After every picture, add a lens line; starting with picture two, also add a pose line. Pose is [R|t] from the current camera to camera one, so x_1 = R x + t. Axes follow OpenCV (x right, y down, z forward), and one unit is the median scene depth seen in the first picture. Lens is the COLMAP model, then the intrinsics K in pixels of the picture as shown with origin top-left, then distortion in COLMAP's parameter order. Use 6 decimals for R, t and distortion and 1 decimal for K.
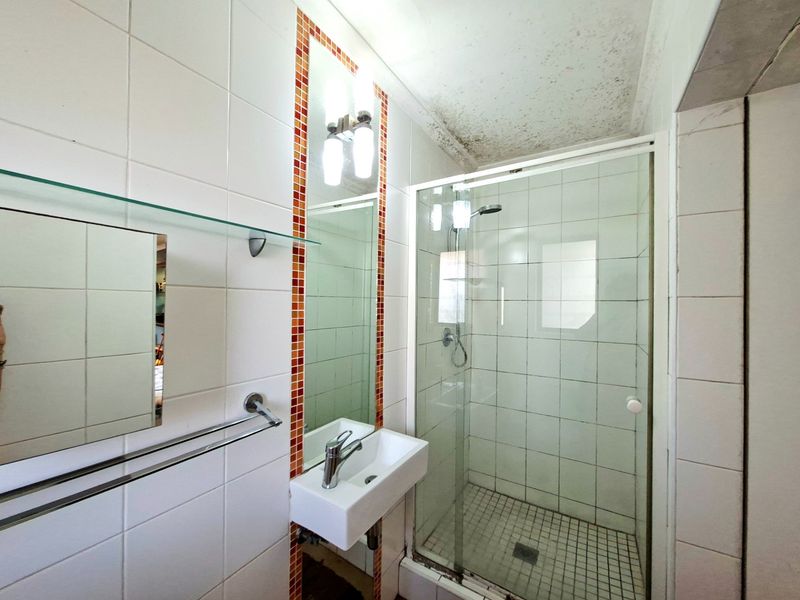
lens RADIAL K [[315.5, 0, 398.8], [0, 315.5, 301.2], [0, 0, 1]] dist [-0.000520, 0.000049]
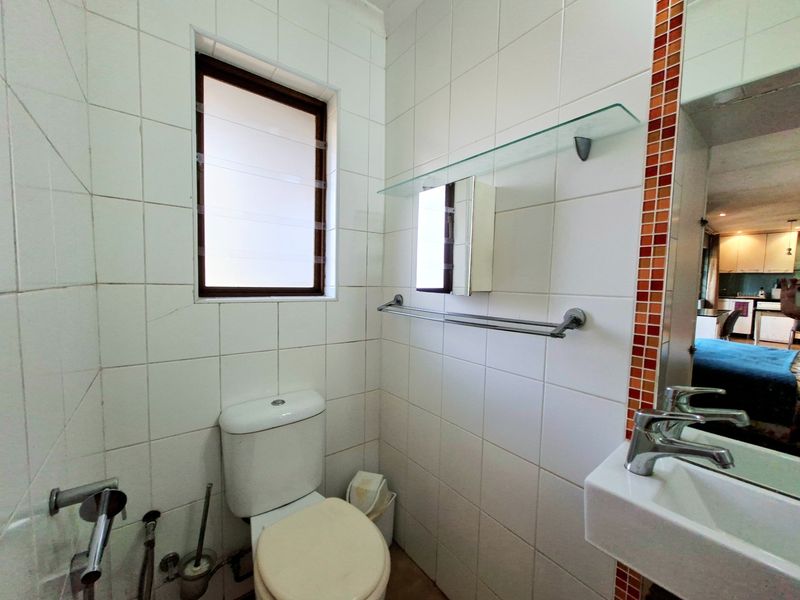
lens RADIAL K [[315.5, 0, 398.9], [0, 315.5, 302.6], [0, 0, 1]] dist [-0.000520, 0.000049]
pose [[-0.329728, 0.036942, -0.943353, 0.531630], [-0.025145, 0.998536, 0.047892, 0.213531], [0.943741, 0.039512, -0.328317, 0.716189]]
